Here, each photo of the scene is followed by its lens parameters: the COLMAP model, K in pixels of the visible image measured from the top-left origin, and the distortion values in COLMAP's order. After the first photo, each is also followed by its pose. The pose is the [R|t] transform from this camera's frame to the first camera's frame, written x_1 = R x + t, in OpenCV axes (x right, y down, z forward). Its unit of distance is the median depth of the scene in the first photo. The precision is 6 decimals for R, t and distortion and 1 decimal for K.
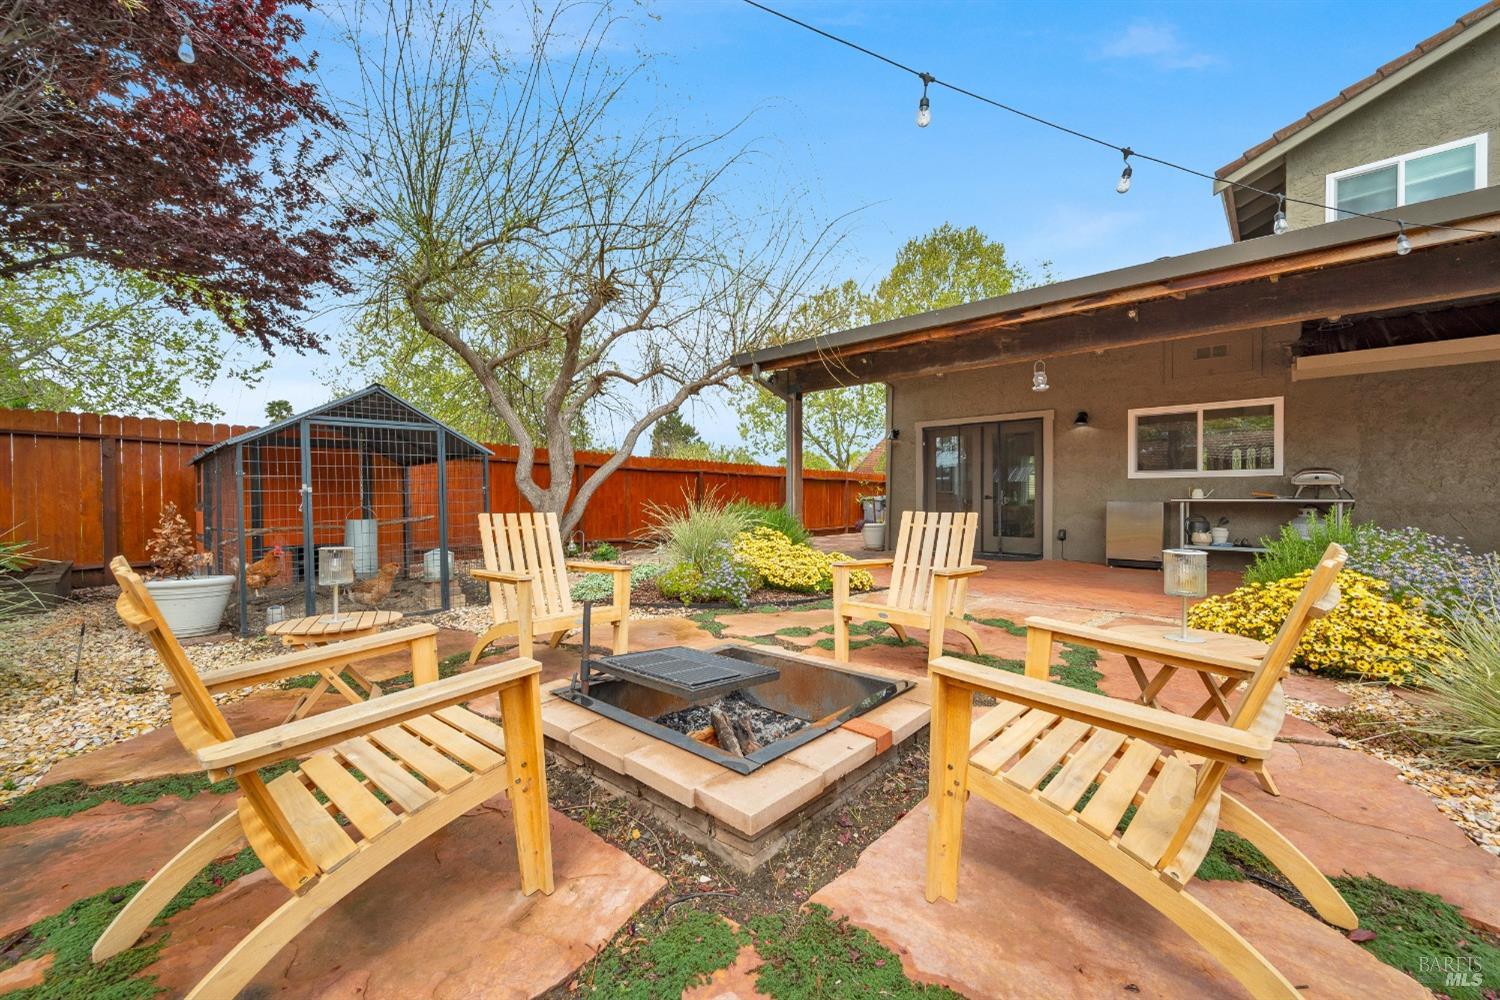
lens RADIAL K [[591.6, 0, 748.9], [0, 591.6, 494.2], [0, 0, 1]] dist [-0.004567, -0.000509]
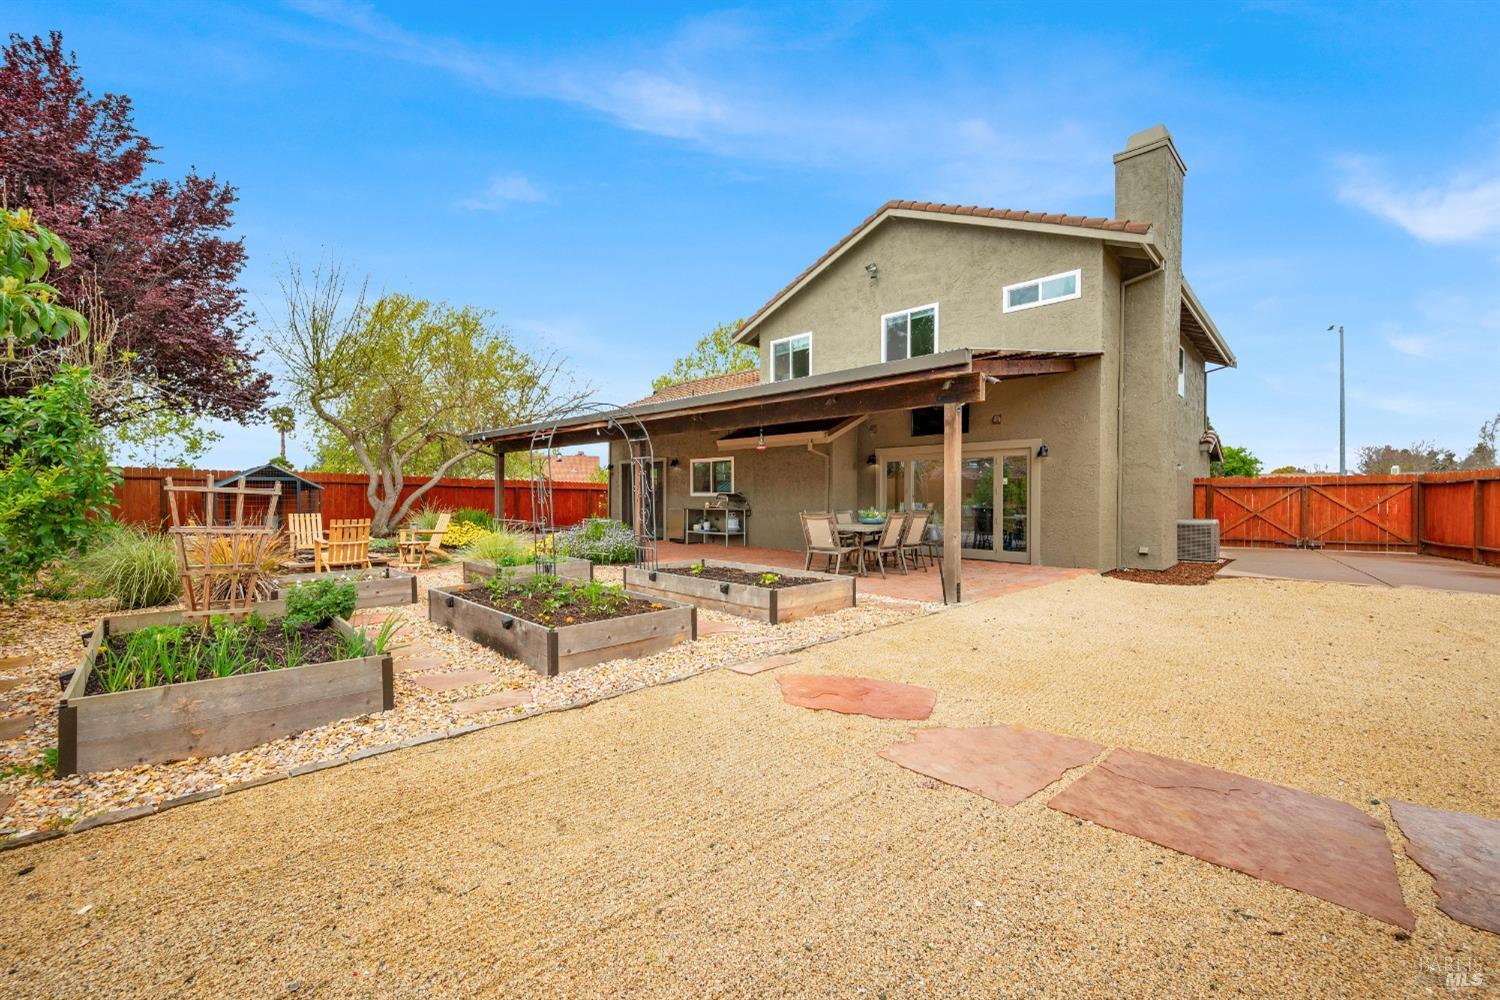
lens RADIAL K [[591.6, 0, 749.3], [0, 591.6, 500.7], [0, 0, 1]] dist [-0.004567, -0.000509]
pose [[0.999957, 0.001510, -0.009138, 0.880326], [-0.001419, 0.999950, 0.009945, -0.031113], [0.009153, -0.009931, 0.999909, -0.921248]]
